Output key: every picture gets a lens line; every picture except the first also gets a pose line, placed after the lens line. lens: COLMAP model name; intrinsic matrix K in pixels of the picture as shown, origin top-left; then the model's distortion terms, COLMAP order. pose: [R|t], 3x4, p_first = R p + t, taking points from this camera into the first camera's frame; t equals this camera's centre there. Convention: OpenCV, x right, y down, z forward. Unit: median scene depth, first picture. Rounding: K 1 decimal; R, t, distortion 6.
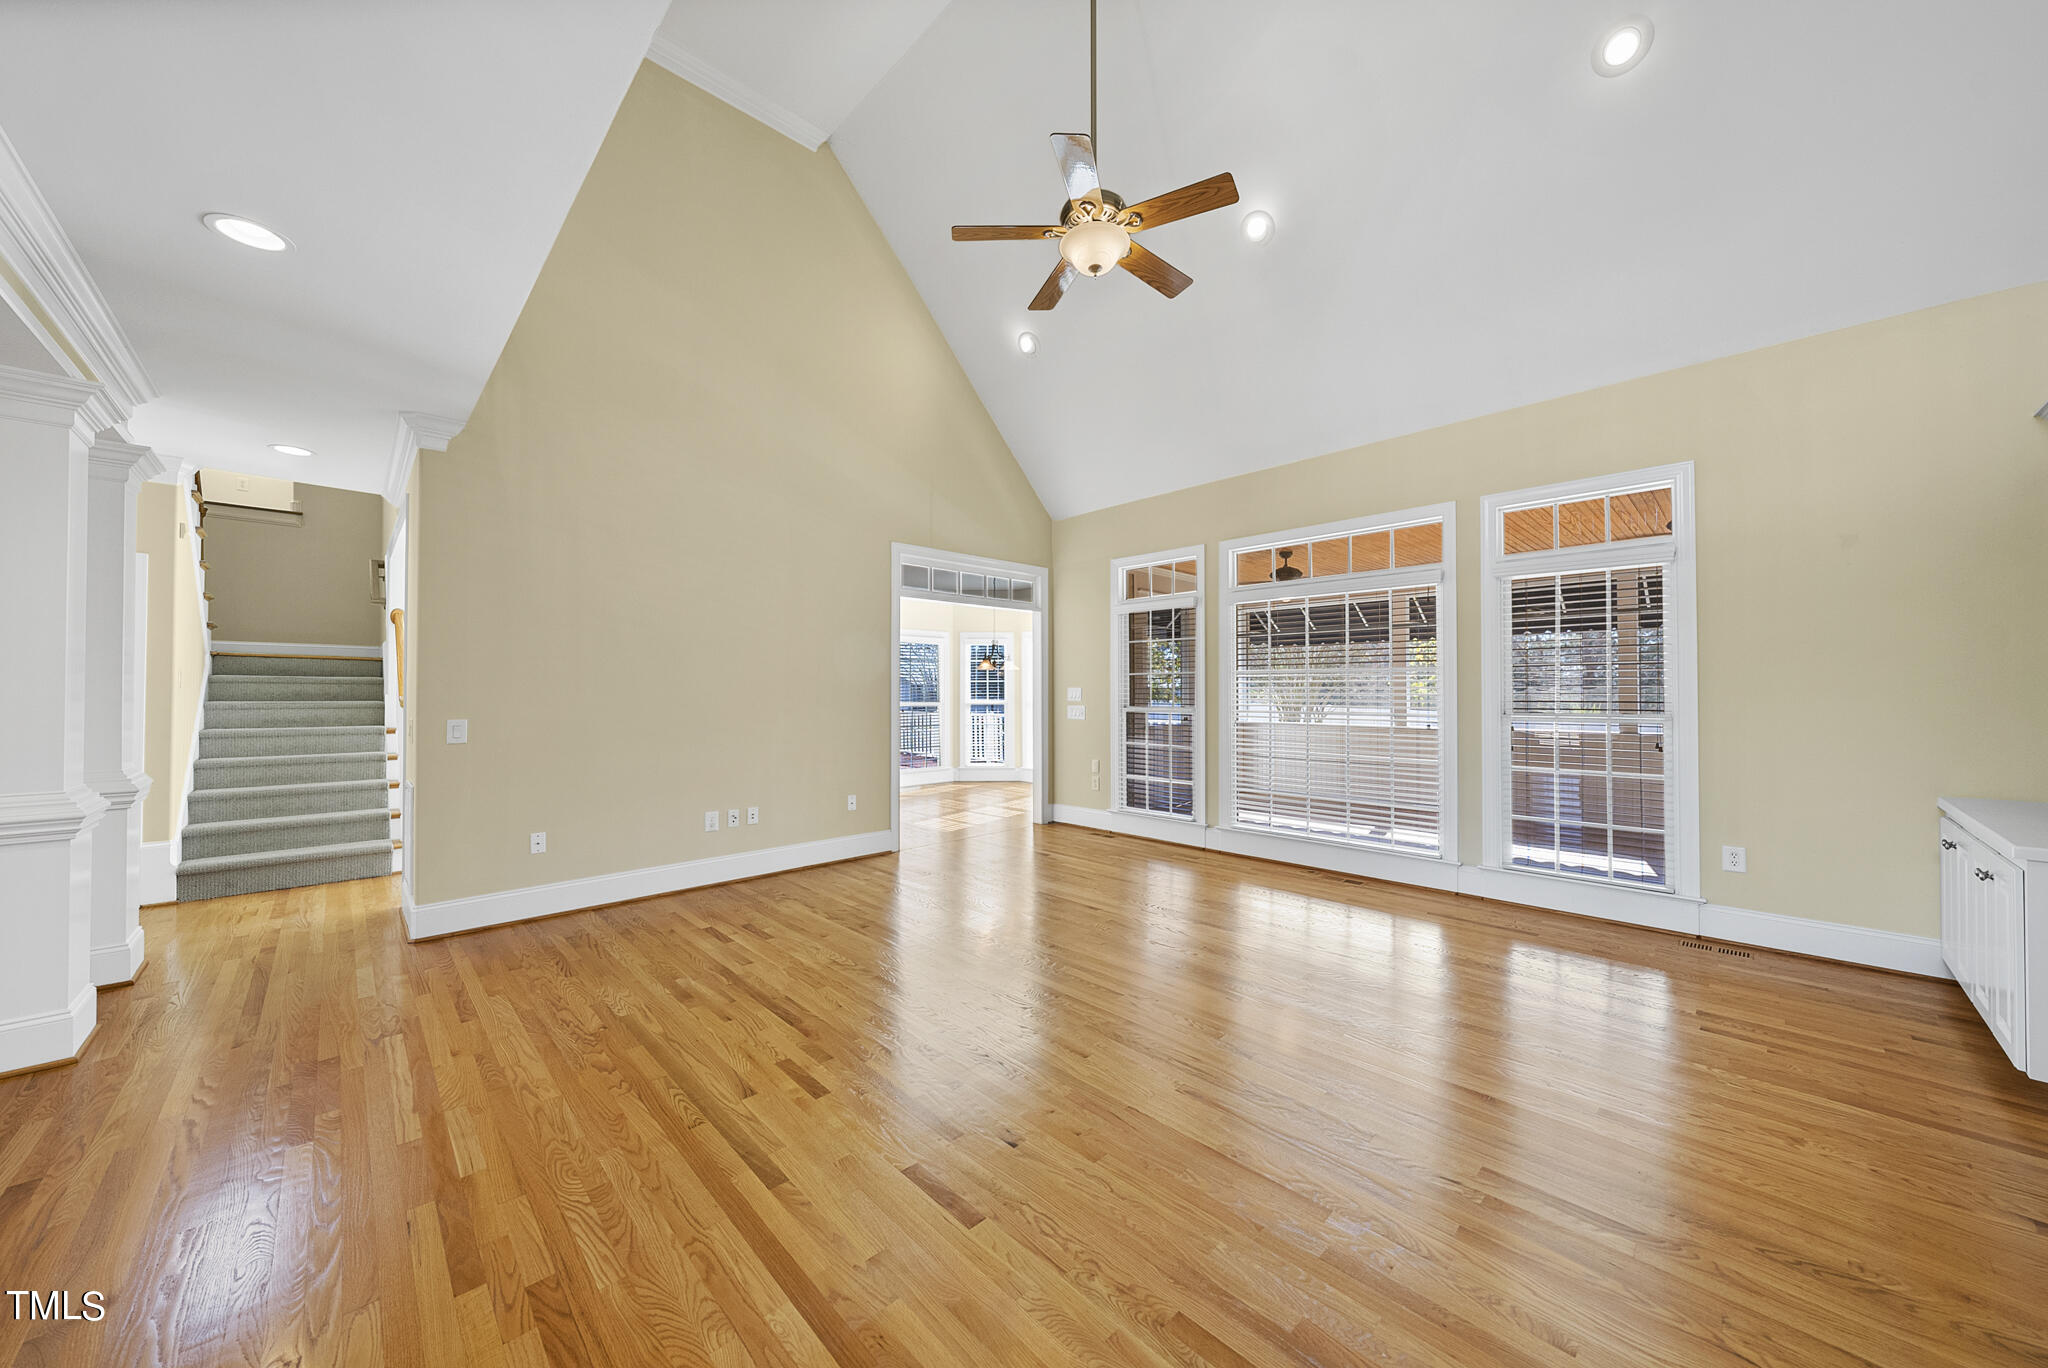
lens RADIAL K [[710.3, 0, 1014.0], [0, 710.3, 690.8], [0, 0, 1]] dist [-0.001041, -0.000564]
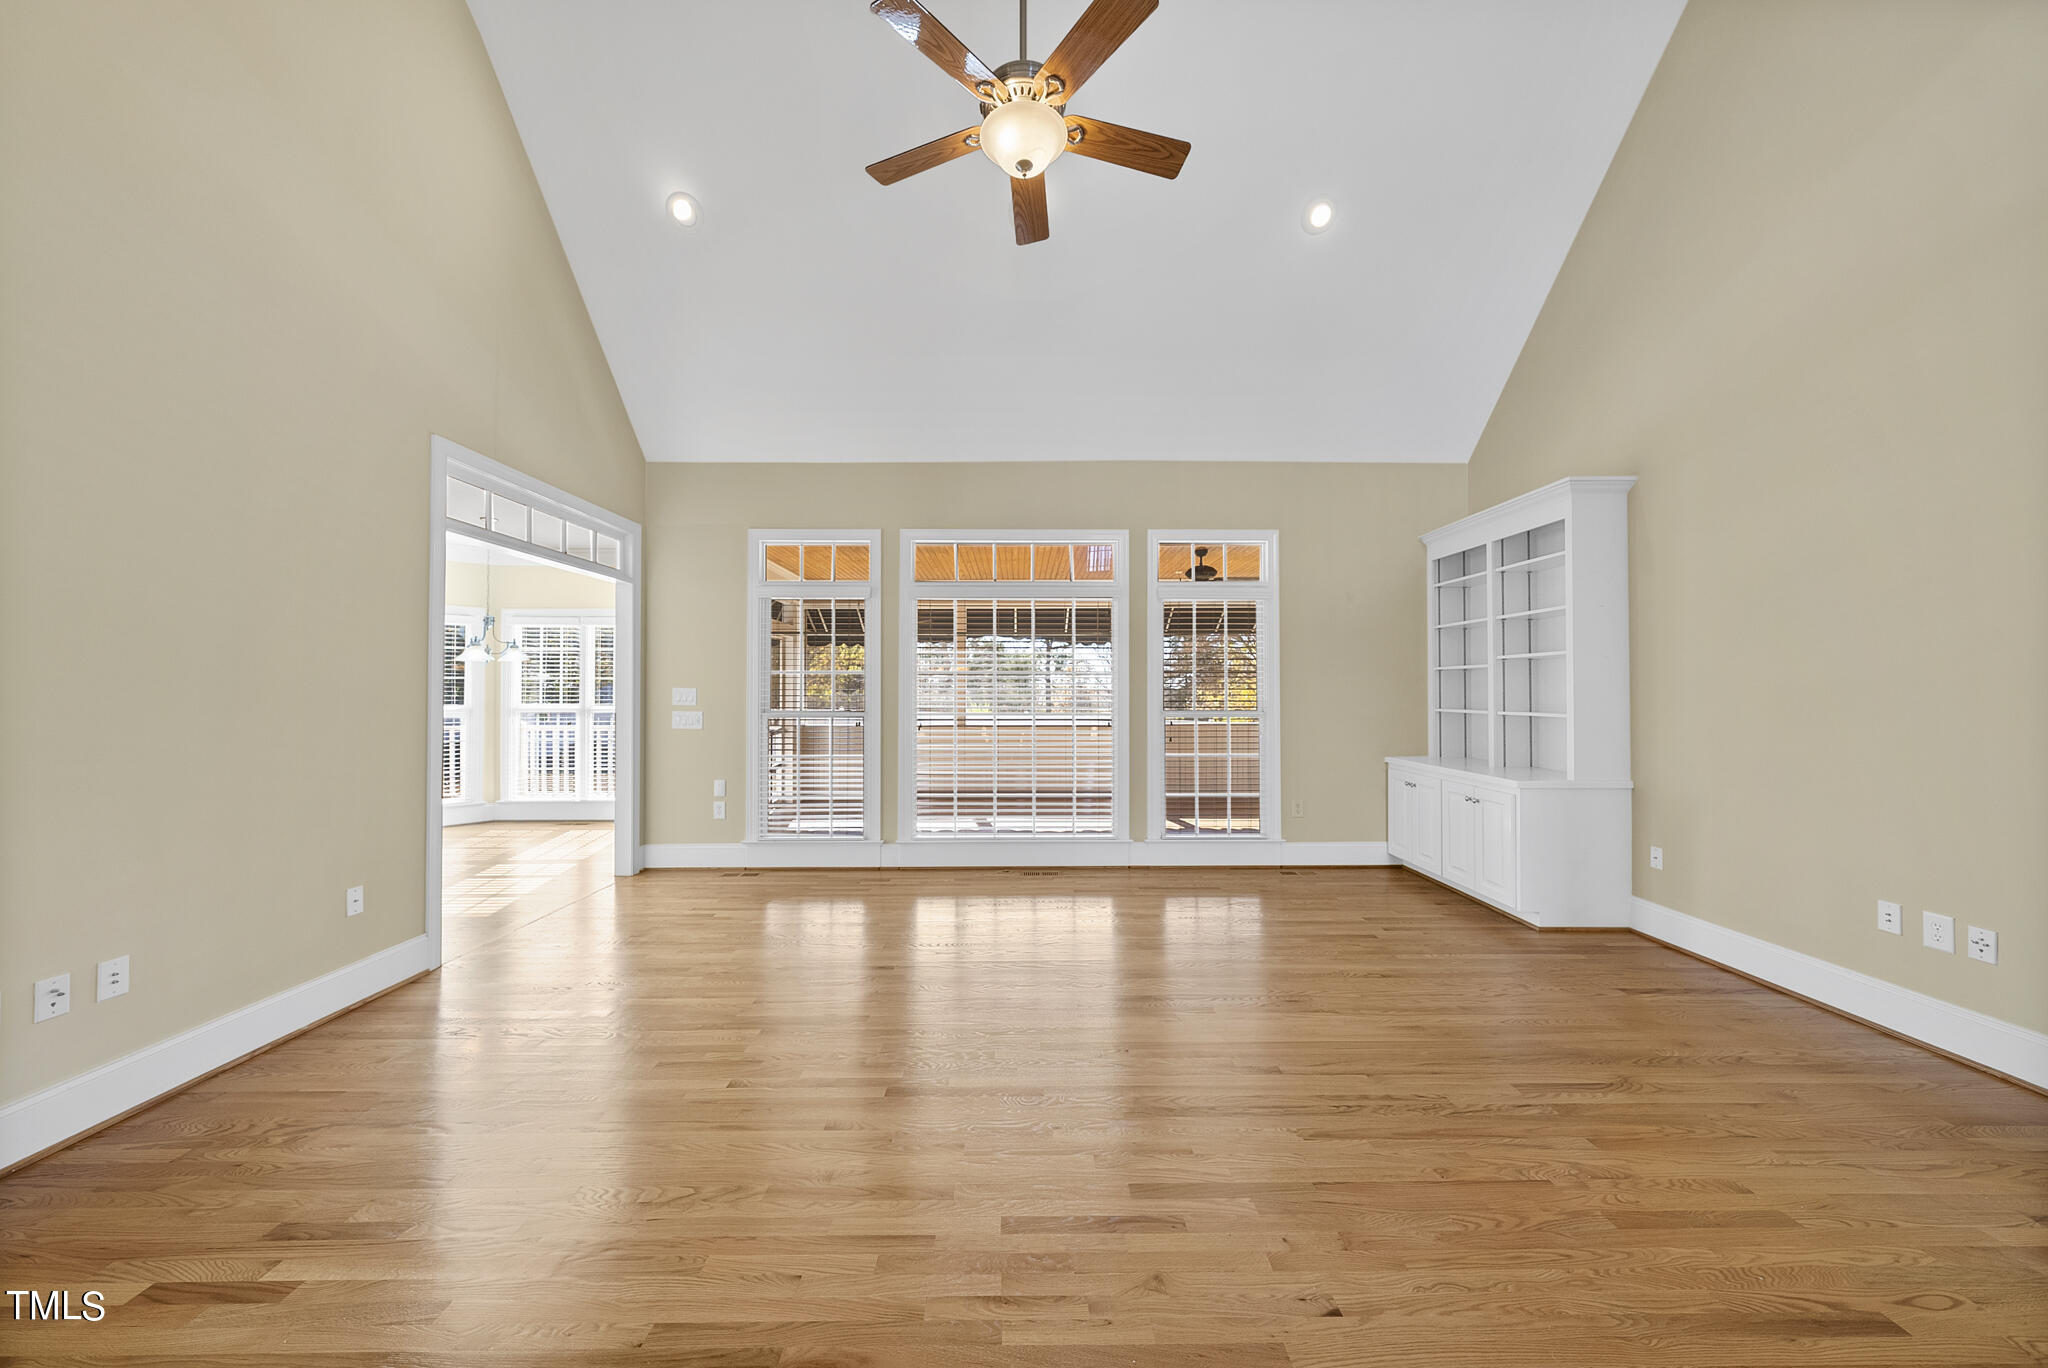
lens RADIAL K [[710.3, 0, 1019.8], [0, 710.3, 685.5], [0, 0, 1]] dist [-0.001041, -0.000564]
pose [[0.684431, 0.007721, 0.729037, -0.330578], [0.000254, 0.999941, -0.010829, 0.002176], [-0.729078, 0.007597, 0.684389, 0.320861]]
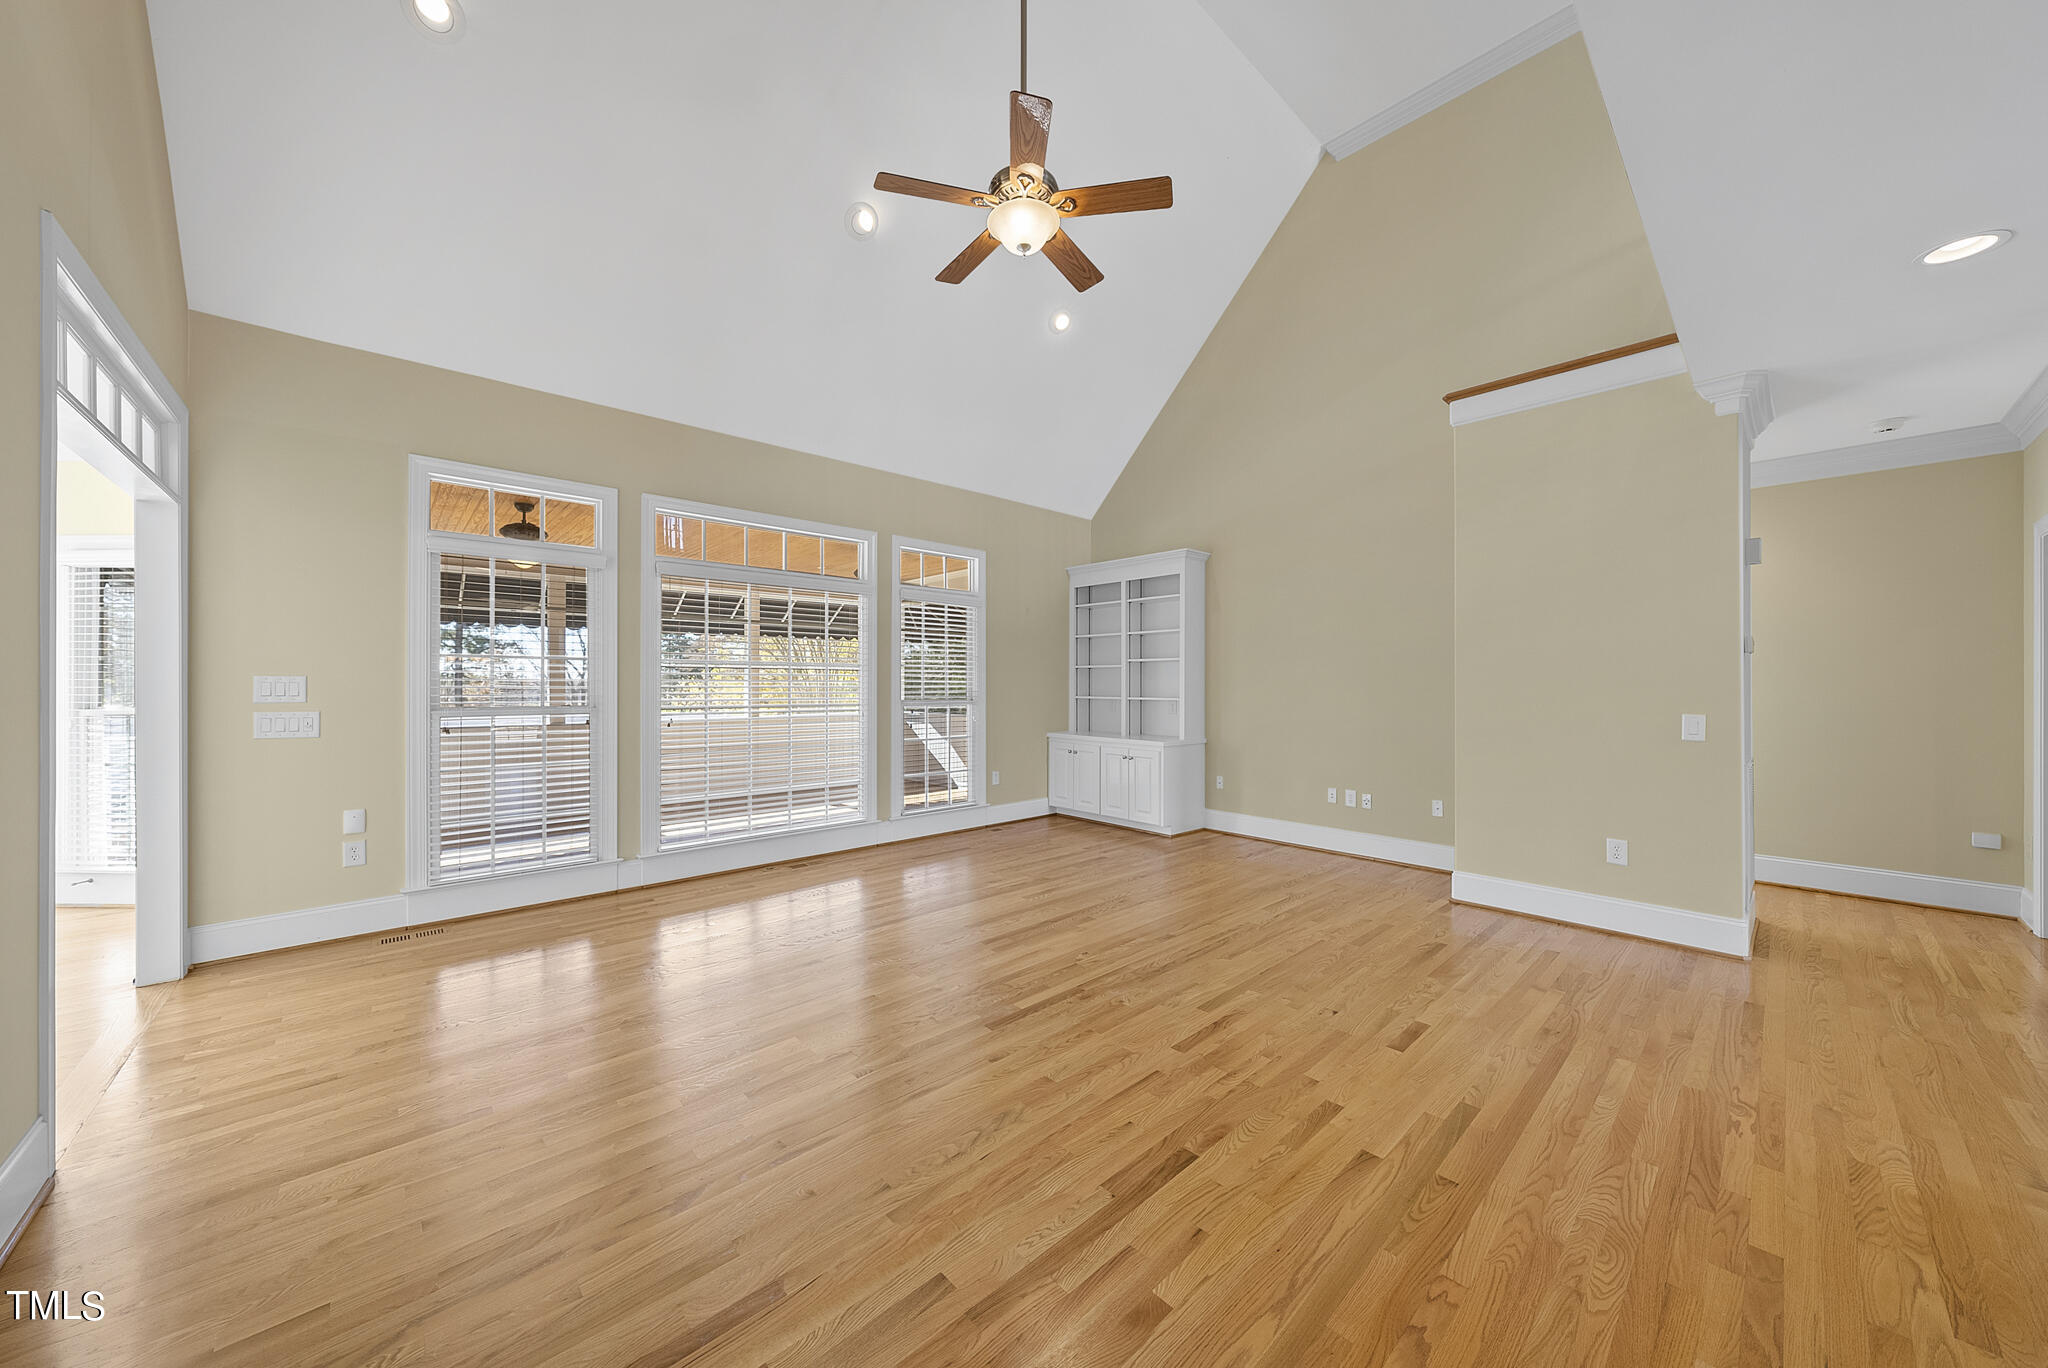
lens RADIAL K [[710.3, 0, 1030.0], [0, 710.3, 689.2], [0, 0, 1]] dist [-0.001041, -0.000564]
pose [[0.009502, -0.005813, 0.999938, -0.602290], [-0.000752, 0.999983, 0.005820, 0.002246], [-0.999955, -0.000808, 0.009498, 0.687876]]
